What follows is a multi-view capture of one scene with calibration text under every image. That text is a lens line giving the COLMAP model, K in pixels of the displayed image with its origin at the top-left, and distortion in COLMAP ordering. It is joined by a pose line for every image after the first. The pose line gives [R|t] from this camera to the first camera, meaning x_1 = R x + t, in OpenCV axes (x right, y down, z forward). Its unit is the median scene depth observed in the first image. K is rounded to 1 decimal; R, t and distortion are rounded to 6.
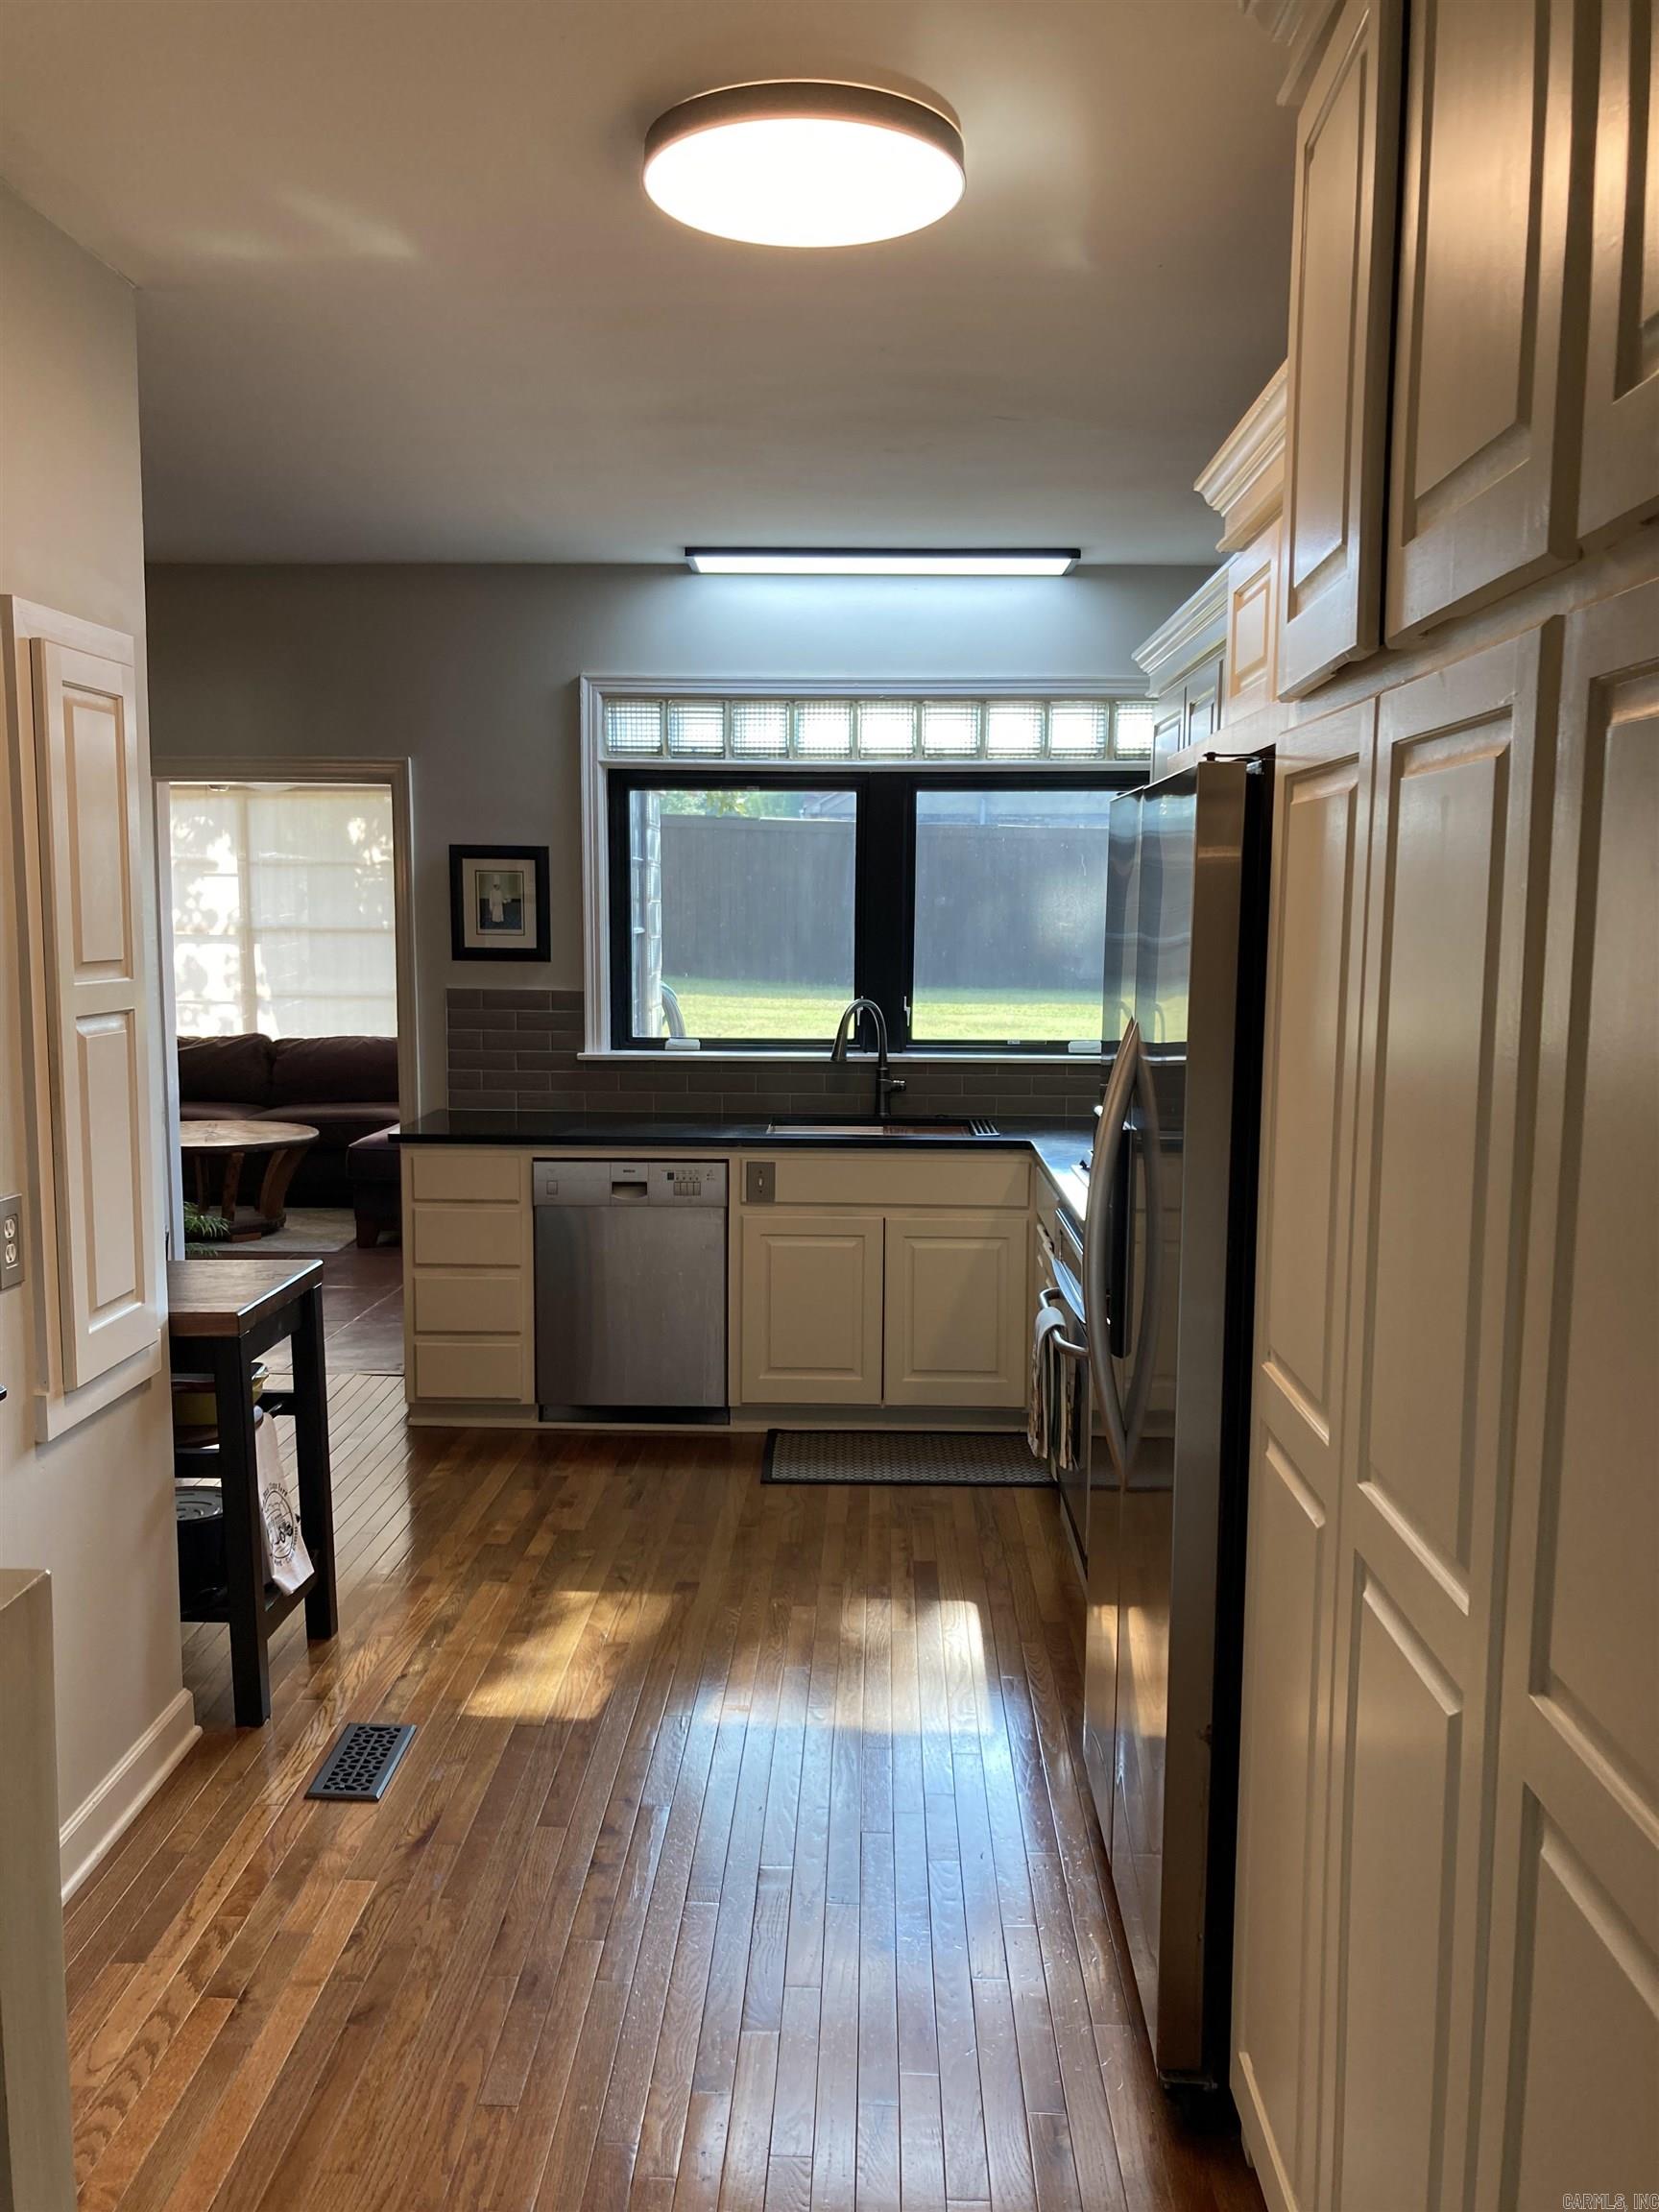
lens RADIAL K [[1776.5, 0, 829.5], [0, 1776.5, 1106.0], [0, 0, 1]] dist [0.060482, -0.012344]
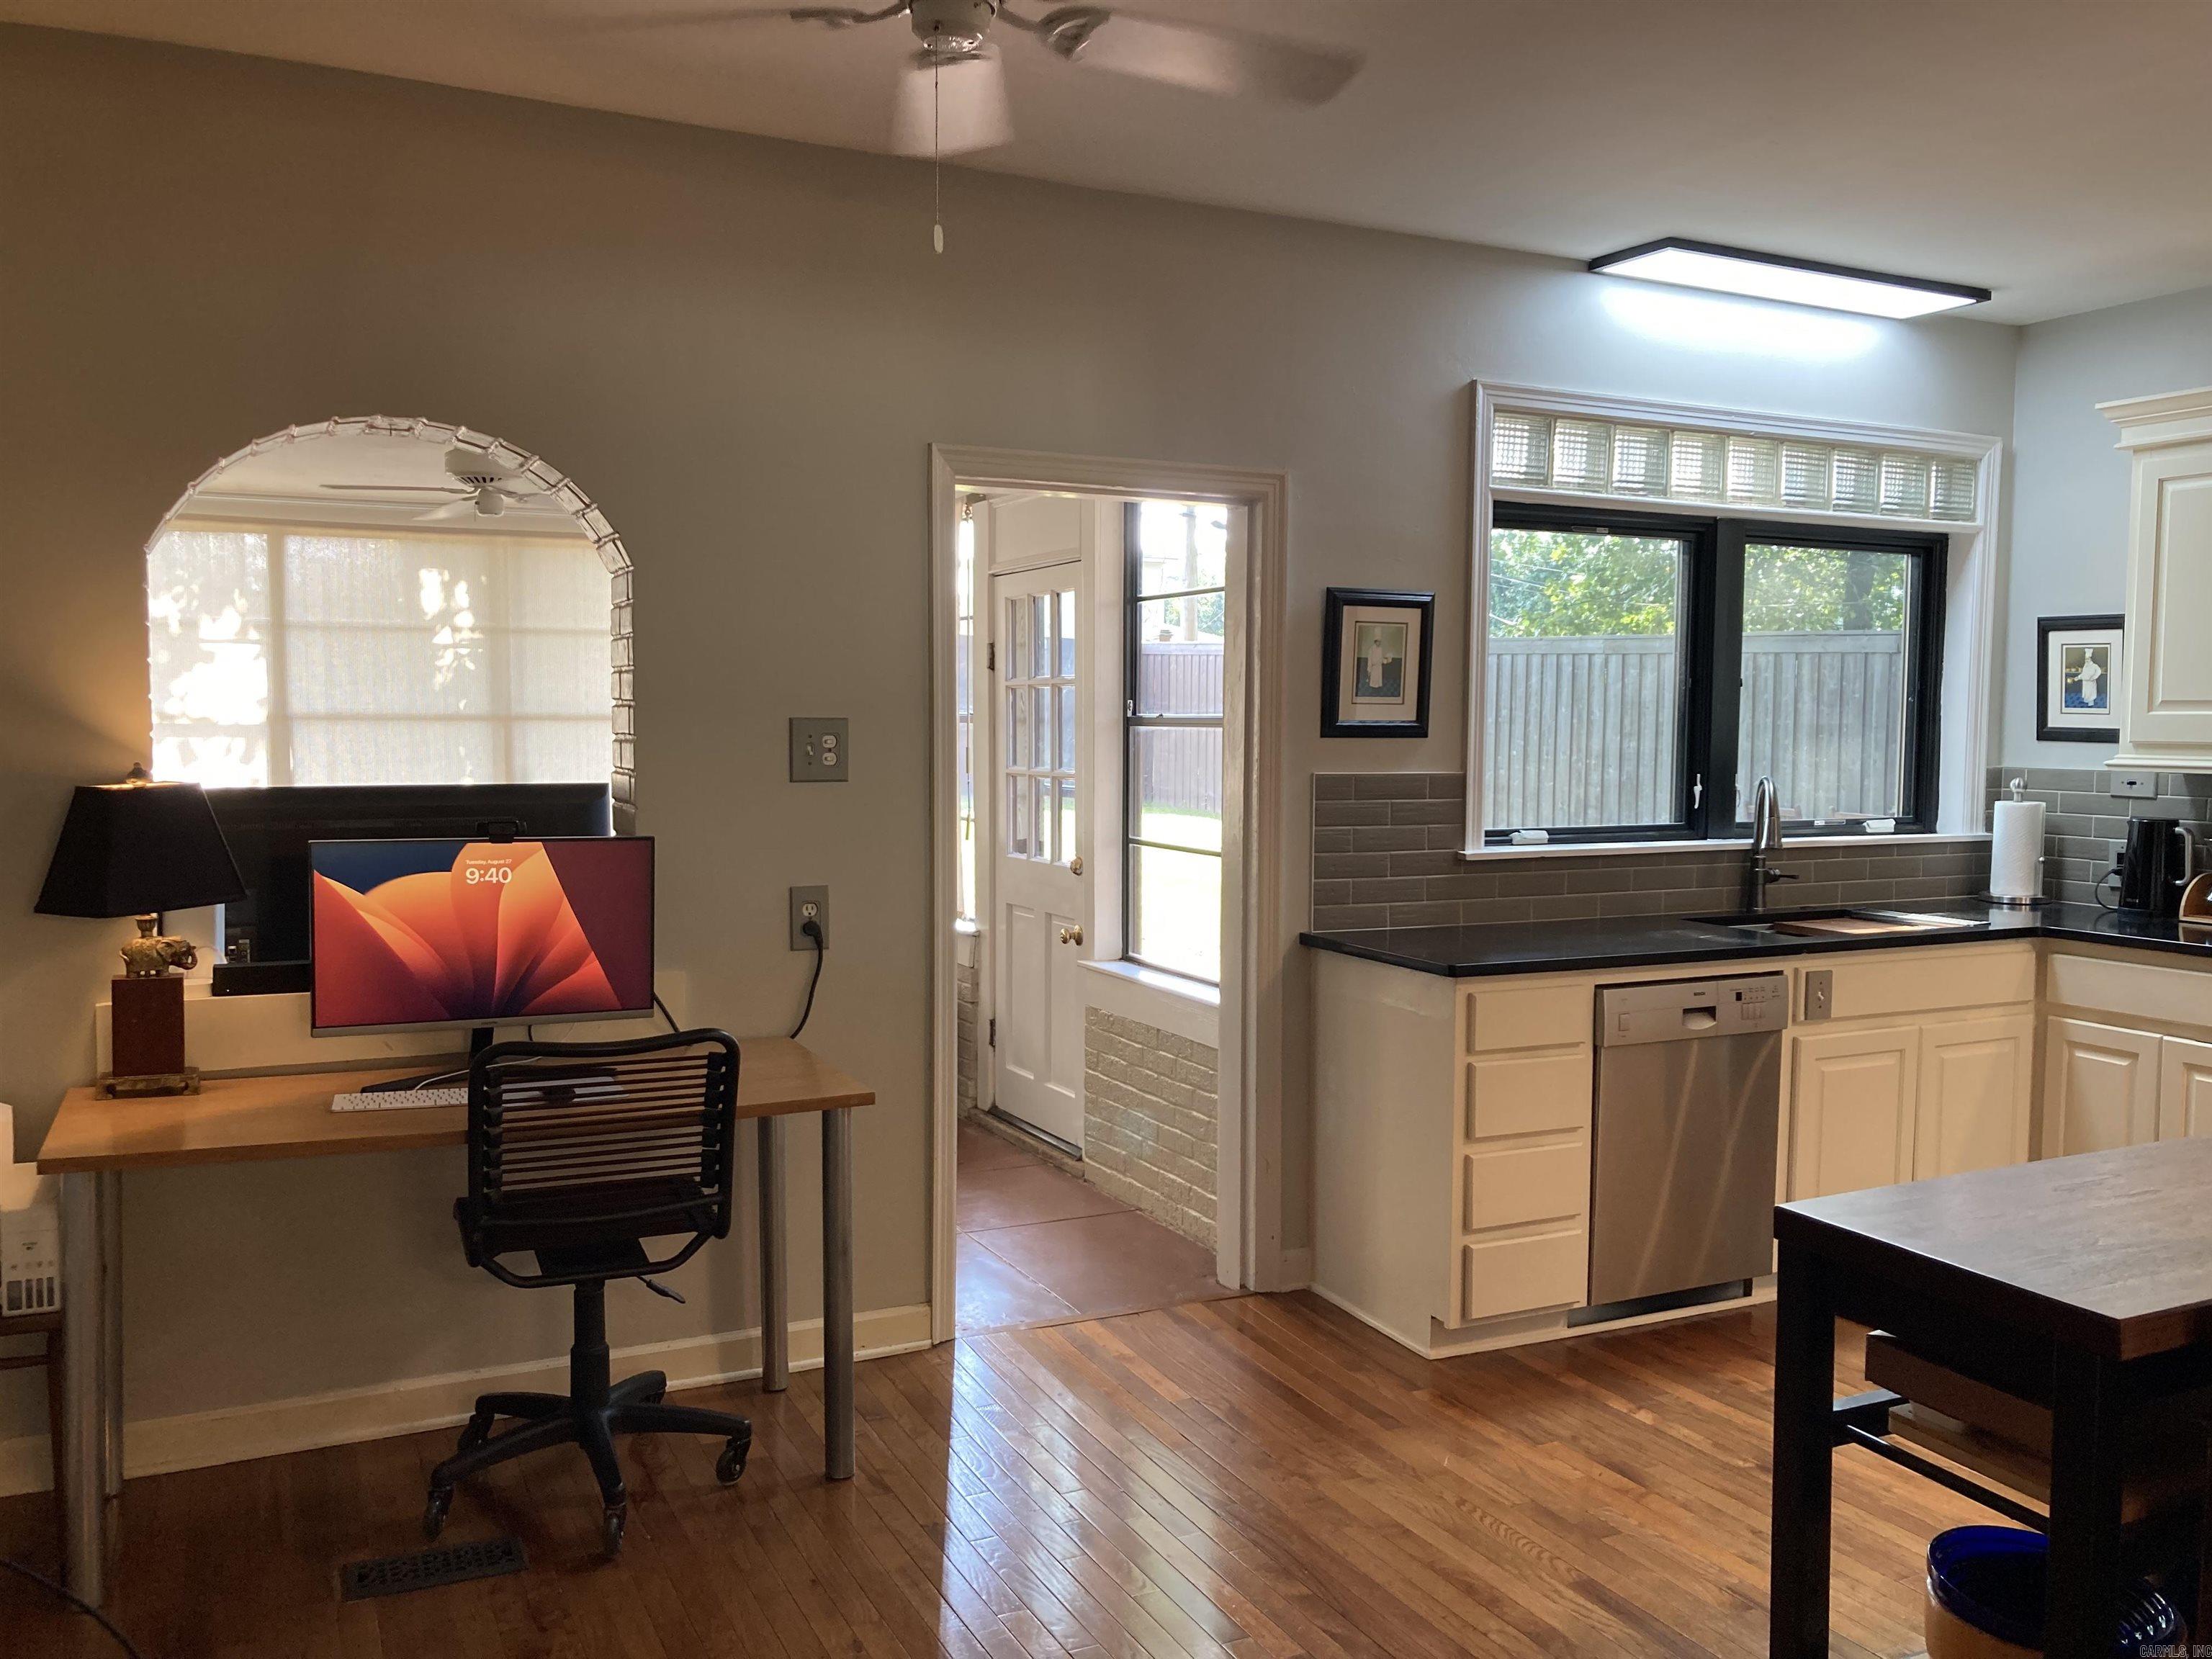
lens RADIAL K [[1776.5, 0, 1170.6], [0, 1776.5, 817.9], [0, 0, 1]] dist [0.060482, -0.012344]
pose [[0.879850, -0.026947, 0.474486, -0.636558], [0.051941, 0.997863, -0.039645, -0.020513], [-0.472404, 0.059527, 0.879370, 0.364747]]
